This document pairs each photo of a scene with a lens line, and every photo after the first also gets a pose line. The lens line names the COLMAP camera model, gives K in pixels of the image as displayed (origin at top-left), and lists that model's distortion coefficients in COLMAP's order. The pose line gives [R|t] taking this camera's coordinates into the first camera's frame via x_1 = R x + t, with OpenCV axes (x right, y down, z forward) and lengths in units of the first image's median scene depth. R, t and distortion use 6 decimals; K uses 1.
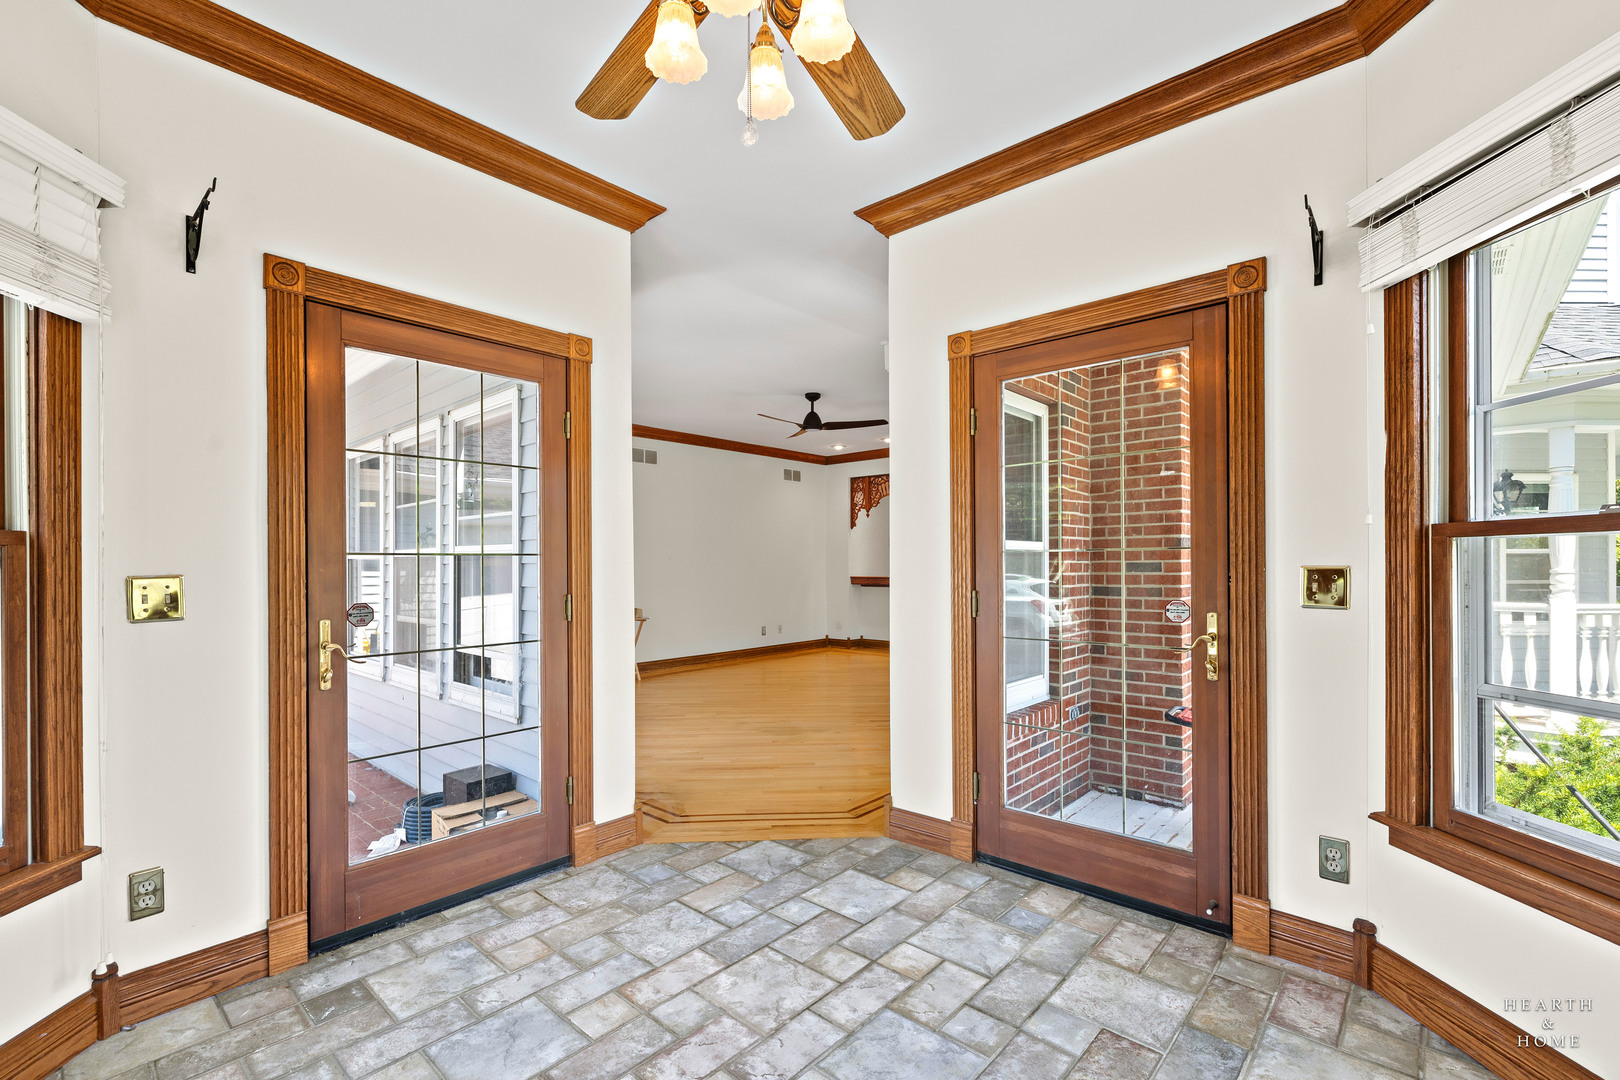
lens RADIAL K [[676.3, 0, 810.5], [0, 676.3, 550.1], [0, 0, 1]] dist [-0.000465, -0.000070]
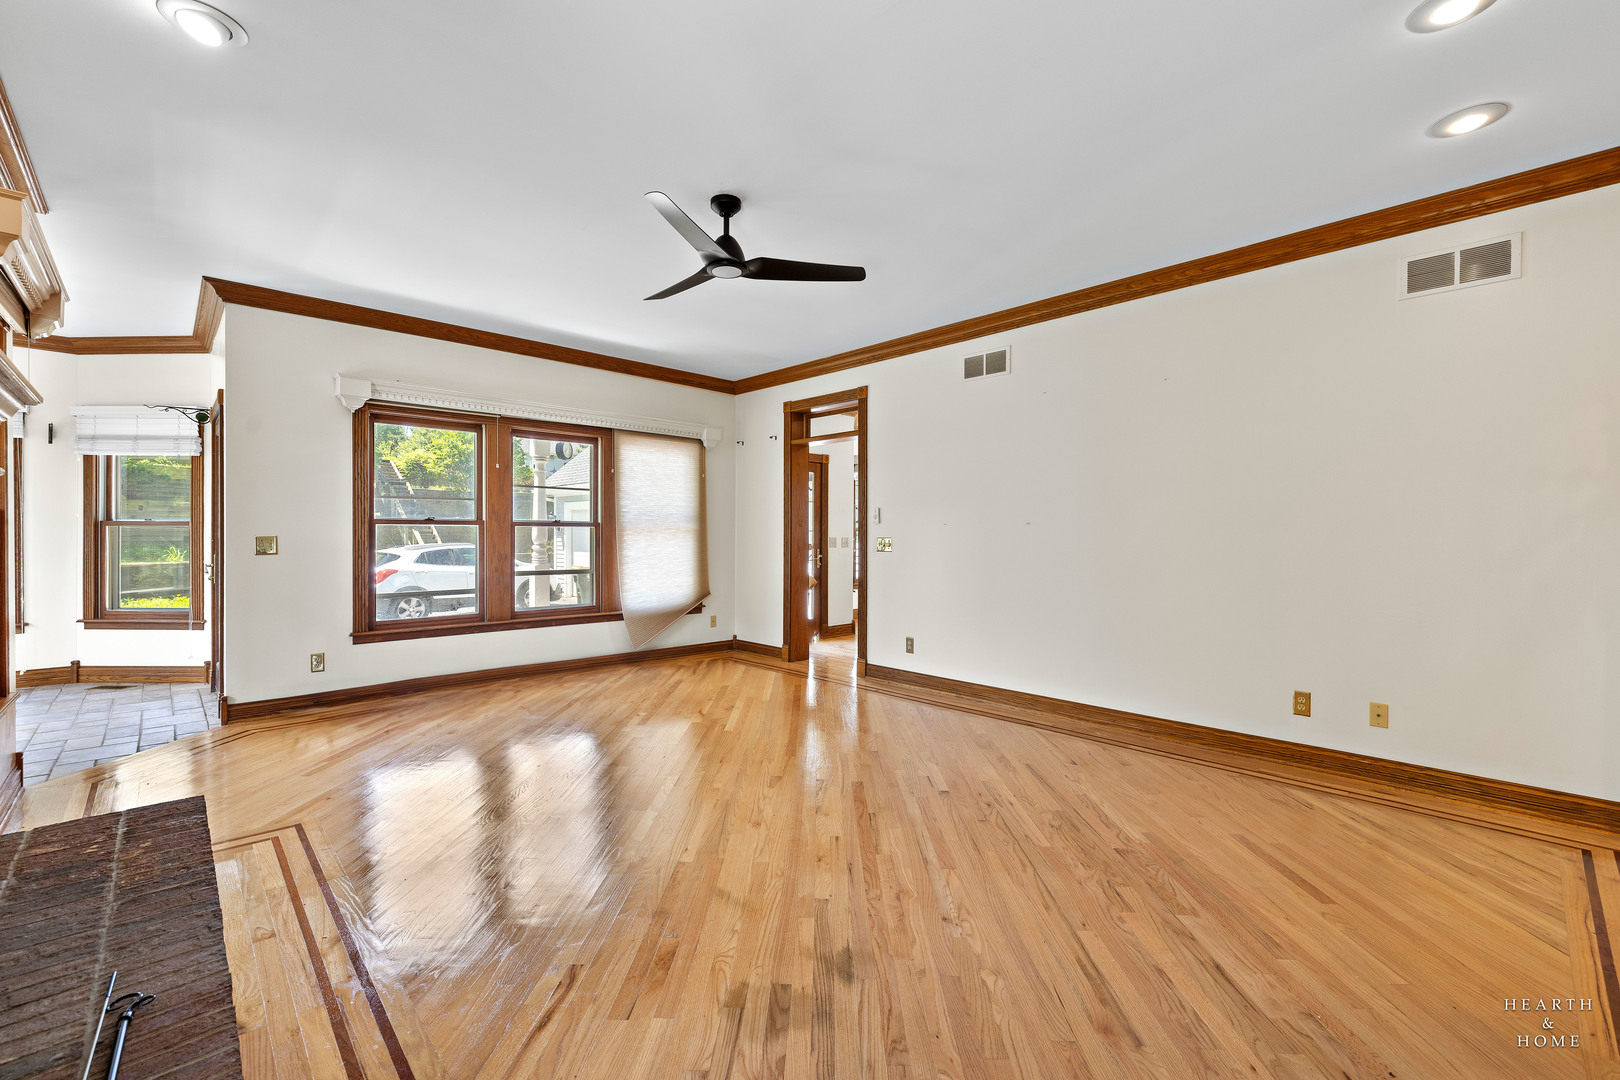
lens RADIAL K [[676.3, 0, 799.7], [0, 676.3, 544.4], [0, 0, 1]] dist [-0.000465, -0.000070]
pose [[-0.087755, 0.015136, -0.996027, 0.325842], [0.003946, 0.999882, 0.014847, 0.018597], [0.996134, -0.002627, -0.087804, 0.691354]]
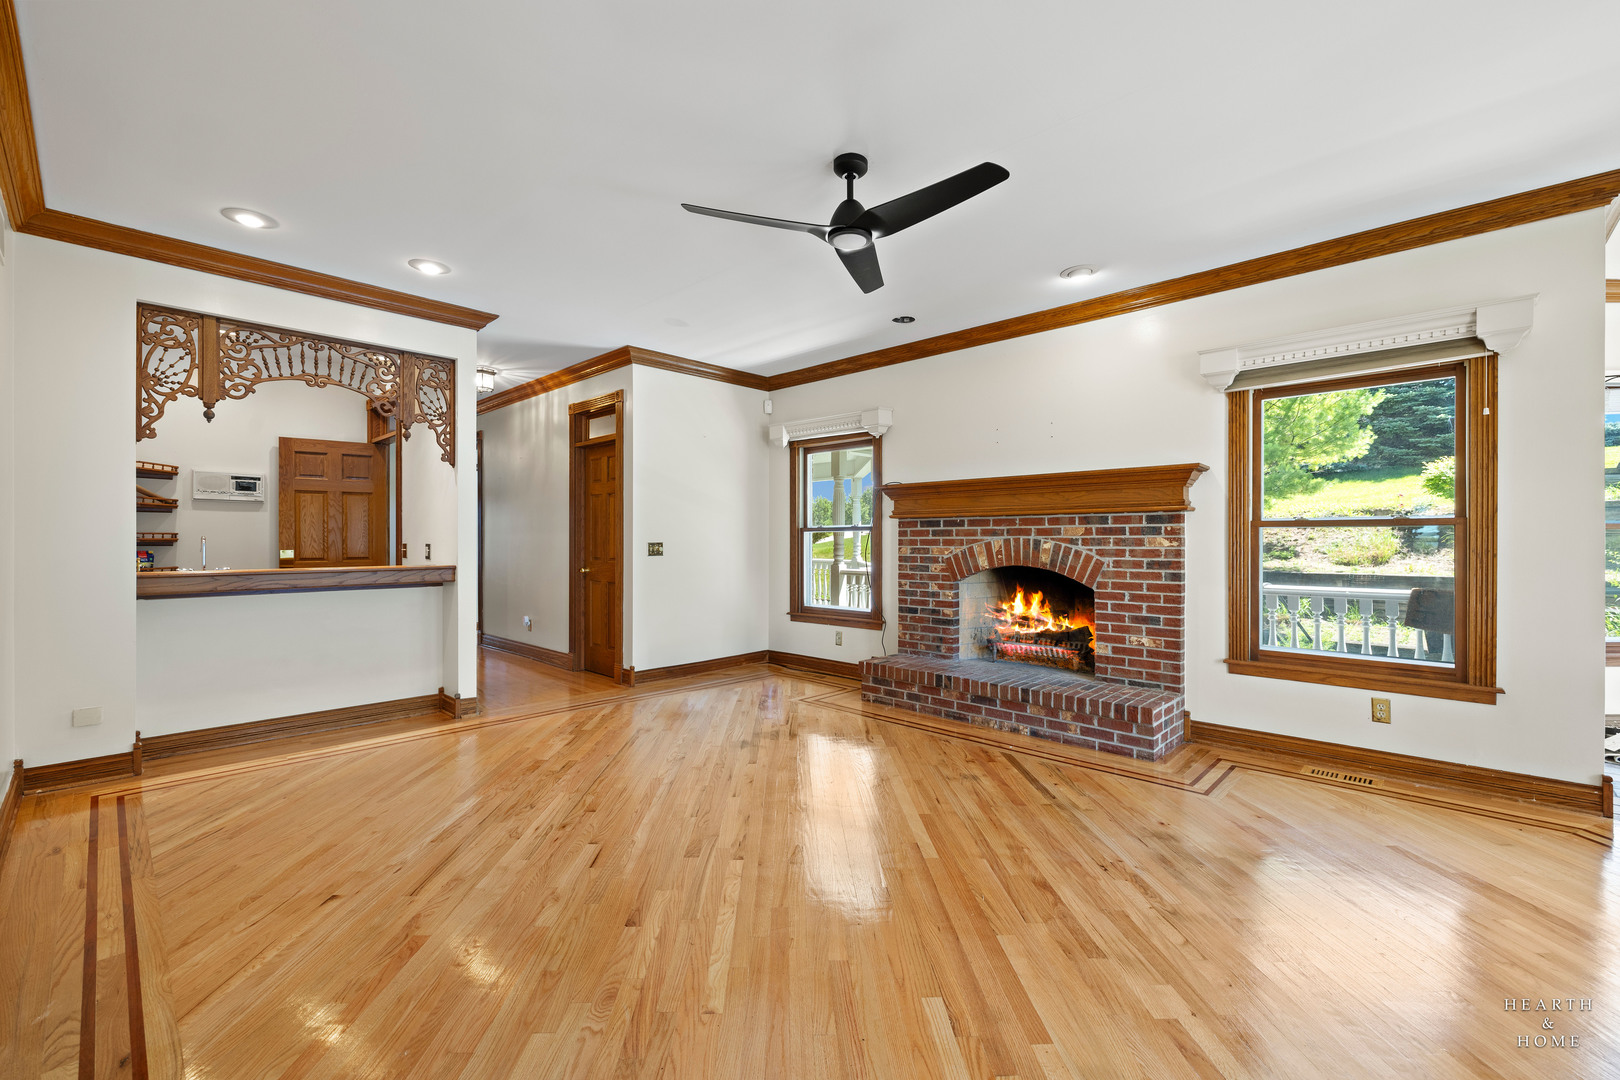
lens RADIAL K [[676.3, 0, 802.7], [0, 676.3, 541.6], [0, 0, 1]] dist [-0.000465, -0.000070]
pose [[0.032614, 0.002167, 0.999466, -0.293146], [-0.007484, 0.999970, -0.001924, 0.019847], [-0.999440, -0.007417, 0.032630, 0.637085]]
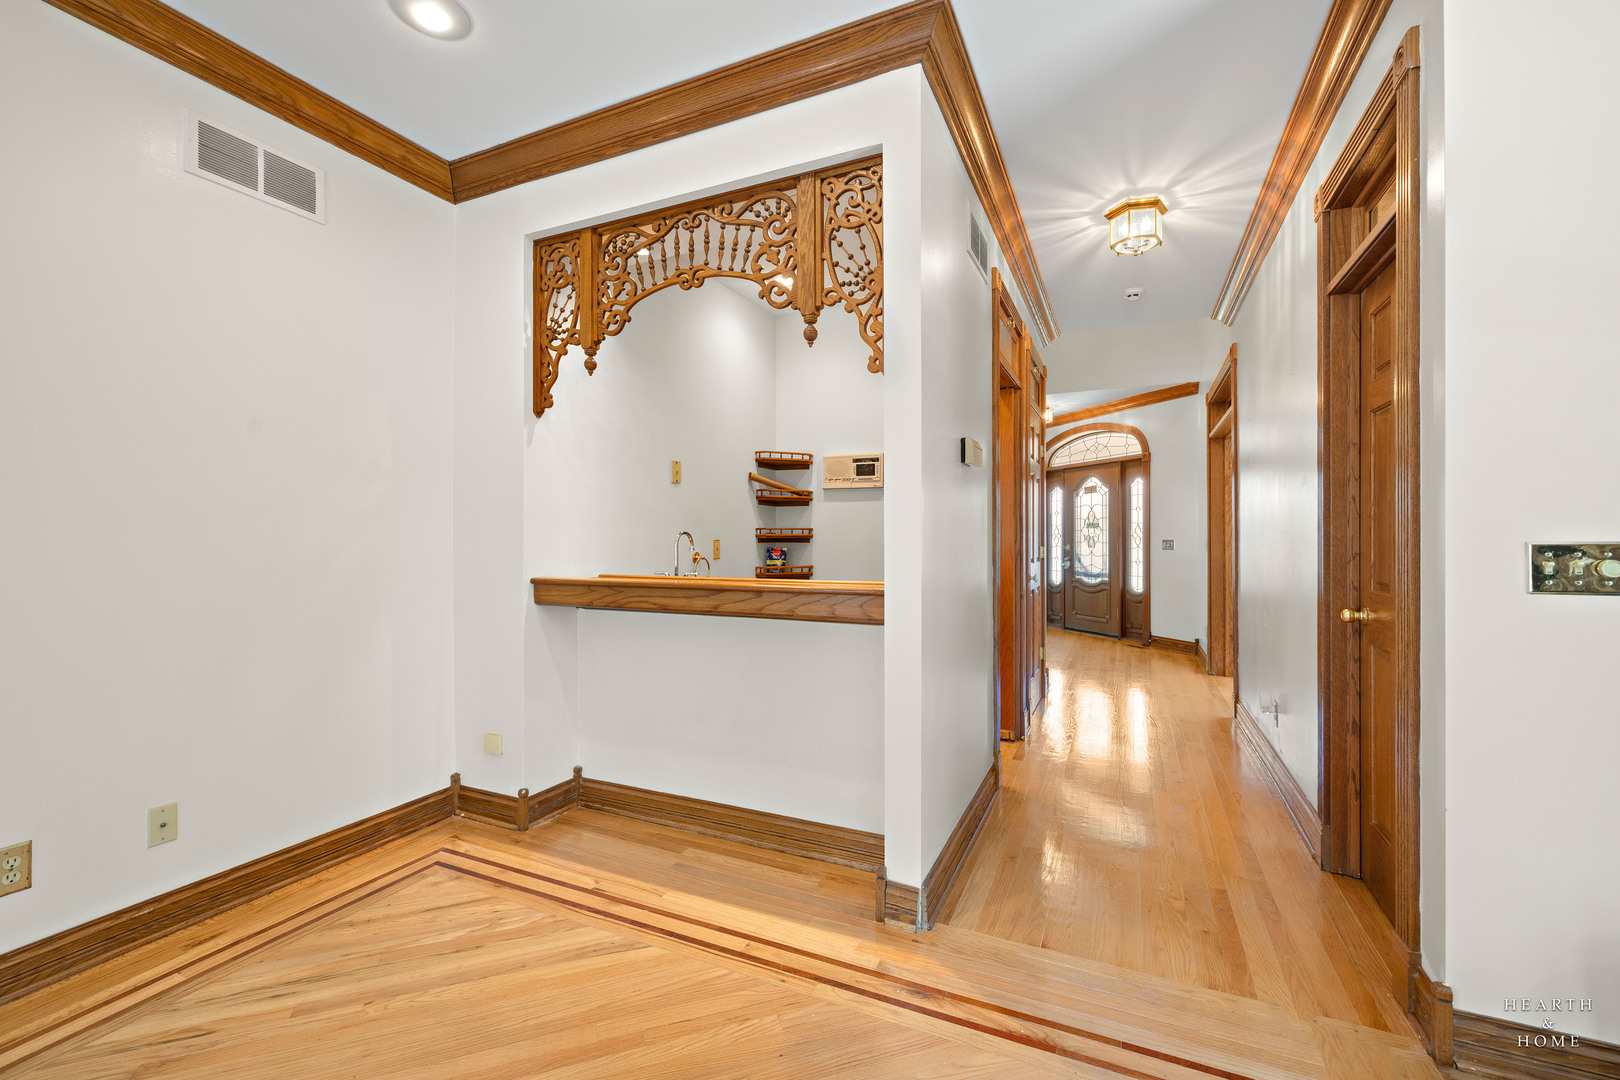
lens RADIAL K [[676.3, 0, 814.8], [0, 676.3, 537.0], [0, 0, 1]] dist [-0.000465, -0.000070]
pose [[0.956134, 0.002192, 0.292920, 0.091073], [-0.003937, 0.999978, 0.005368, 0.019231], [-0.292902, -0.006286, 0.956122, 0.691432]]
